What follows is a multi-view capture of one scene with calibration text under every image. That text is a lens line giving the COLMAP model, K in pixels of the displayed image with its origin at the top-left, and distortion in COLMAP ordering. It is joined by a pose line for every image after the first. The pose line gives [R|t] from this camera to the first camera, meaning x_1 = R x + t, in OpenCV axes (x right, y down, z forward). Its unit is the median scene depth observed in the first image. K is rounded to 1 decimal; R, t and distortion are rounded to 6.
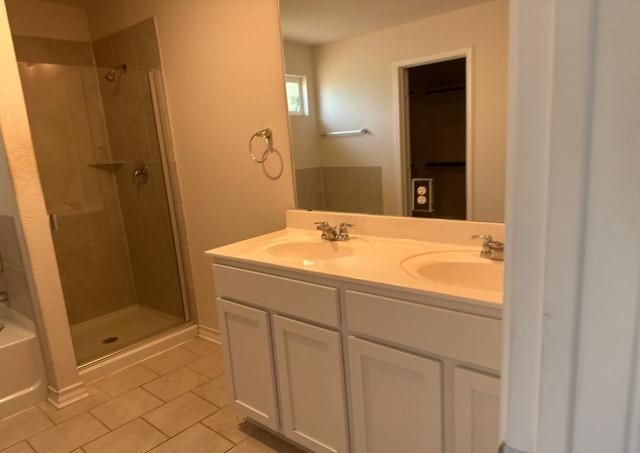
lens RADIAL K [[452.2, 0, 320.4], [0, 452.2, 255.0], [0, 0, 1]] dist [0.005689, -0.002915]
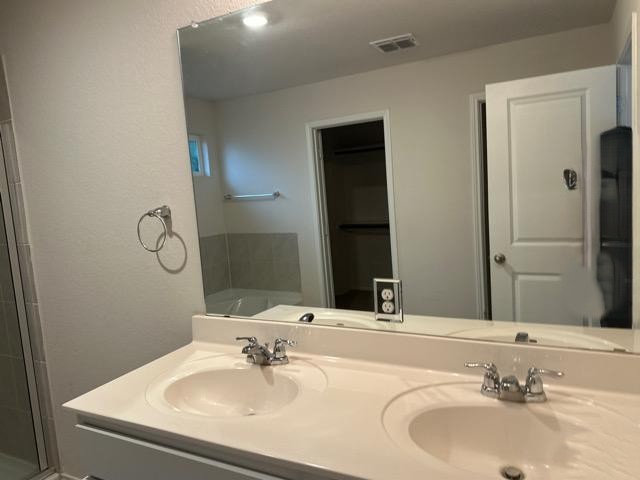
lens RADIAL K [[470.4, 0, 320.0], [0, 470.4, 240.0], [0, 0, 1]] dist [0.087784, -0.123636]
pose [[0.977367, -0.024754, 0.210099, -0.032167], [0.056337, 0.987724, -0.145700, -0.095604], [-0.203913, 0.154238, 0.966763, 0.205966]]
